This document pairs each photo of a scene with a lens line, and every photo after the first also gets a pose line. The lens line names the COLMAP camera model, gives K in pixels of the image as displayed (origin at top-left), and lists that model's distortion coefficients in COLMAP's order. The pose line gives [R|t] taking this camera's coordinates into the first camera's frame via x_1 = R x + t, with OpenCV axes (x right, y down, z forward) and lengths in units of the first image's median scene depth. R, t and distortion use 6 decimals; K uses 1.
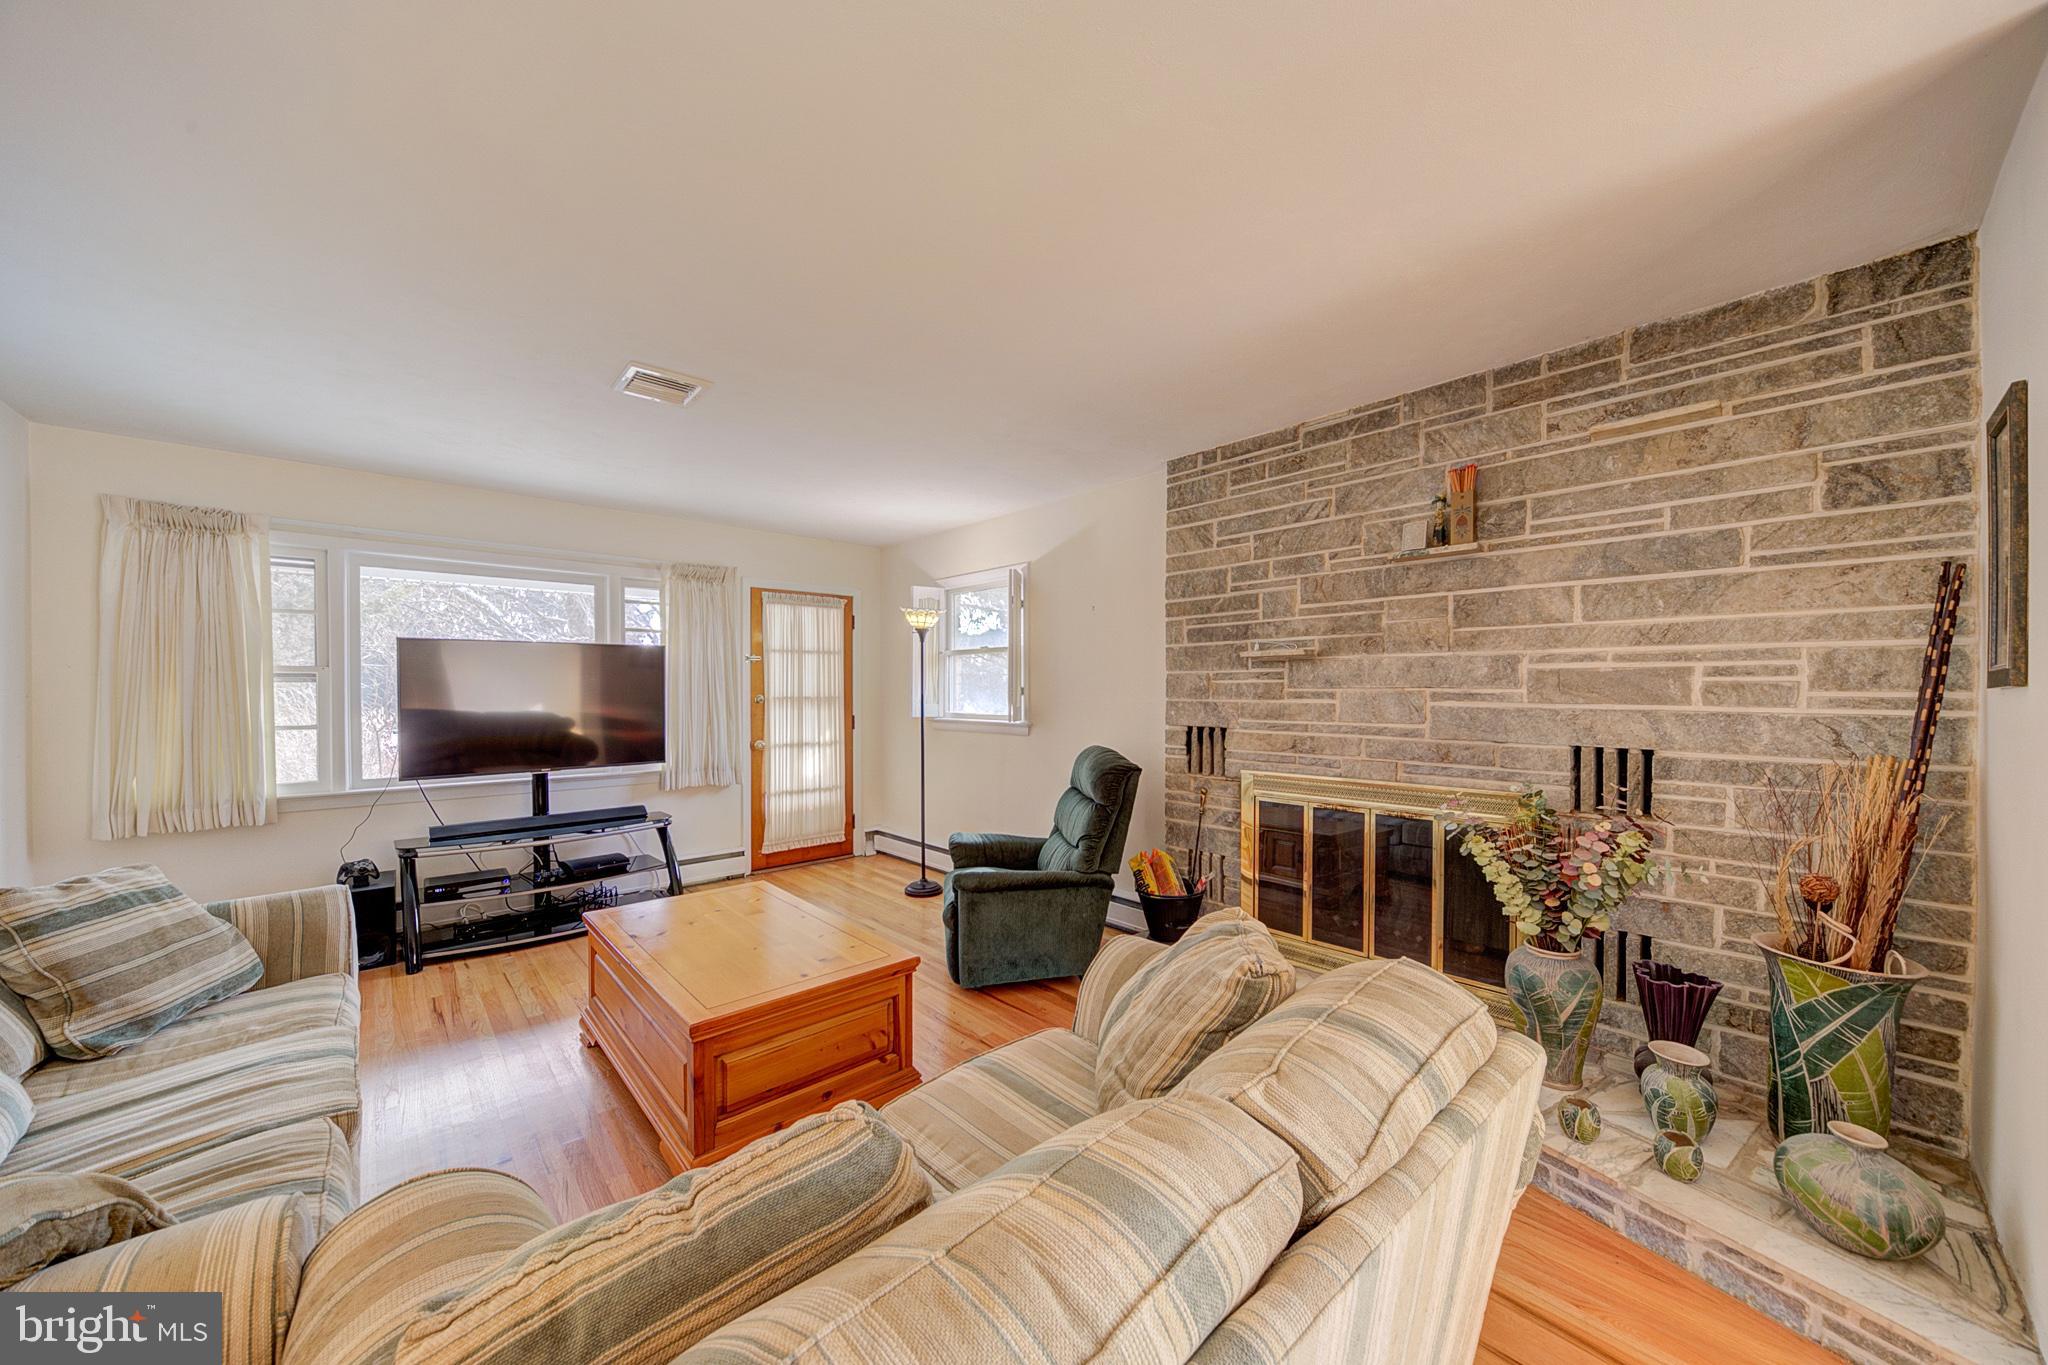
lens RADIAL K [[733.2, 0, 1017.1], [0, 733.2, 691.6], [0, 0, 1]] dist [-0.000553, 0.000023]
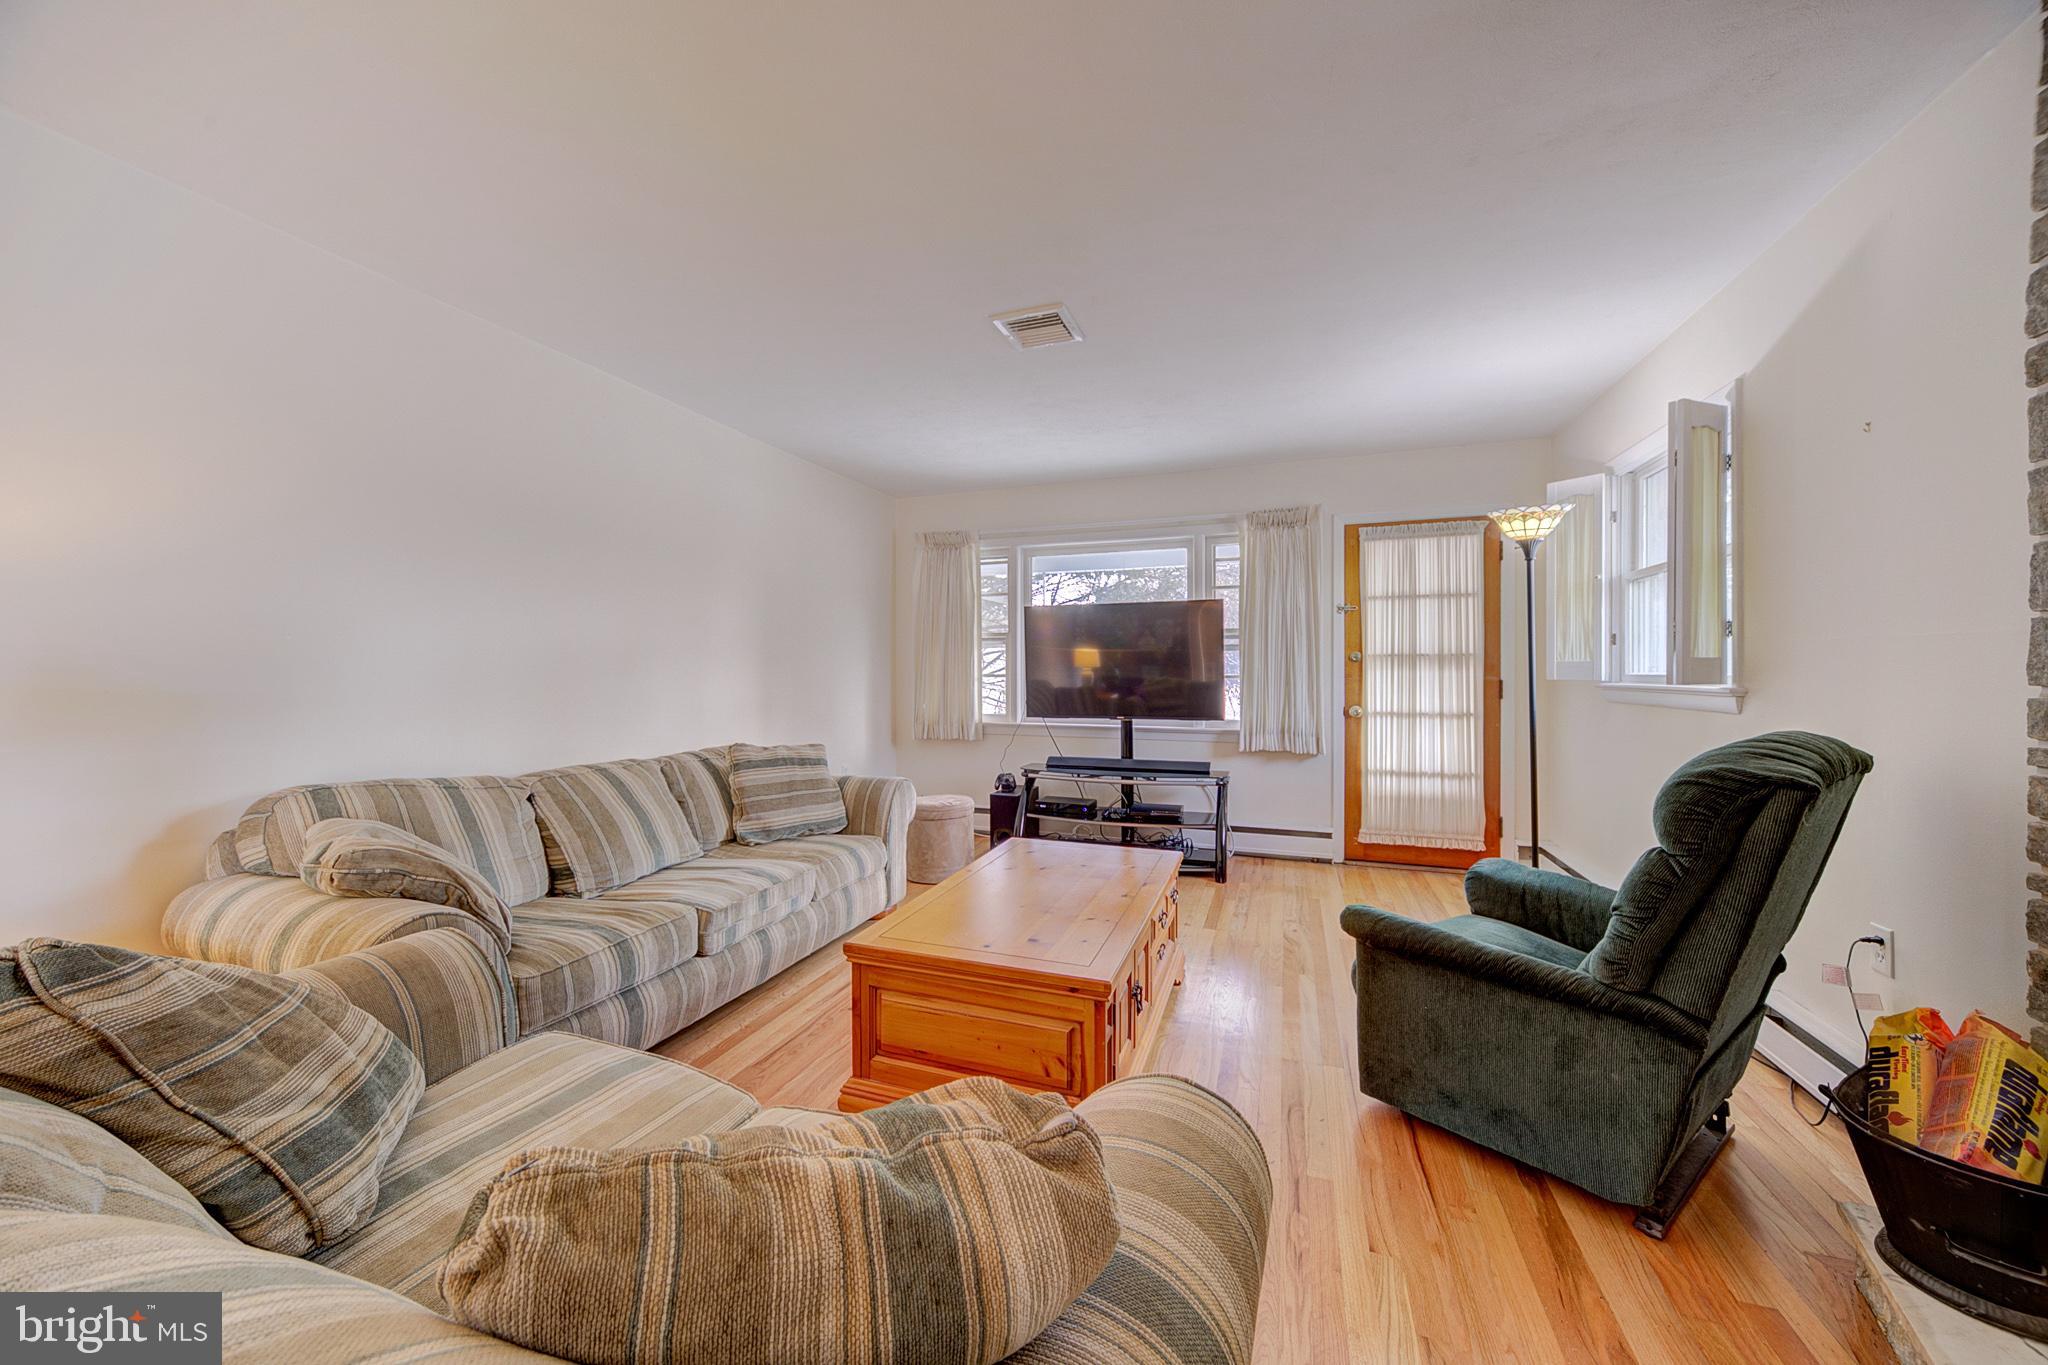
lens RADIAL K [[721.7, 0, 1018.3], [0, 721.7, 672.4], [0, 0, 1]] dist [-0.000011, 0.000145]
pose [[0.461068, 0.004079, -0.887356, 0.241218], [-0.005013, 0.999985, 0.001992, 0.033393], [0.887351, 0.003530, 0.461081, 0.327391]]
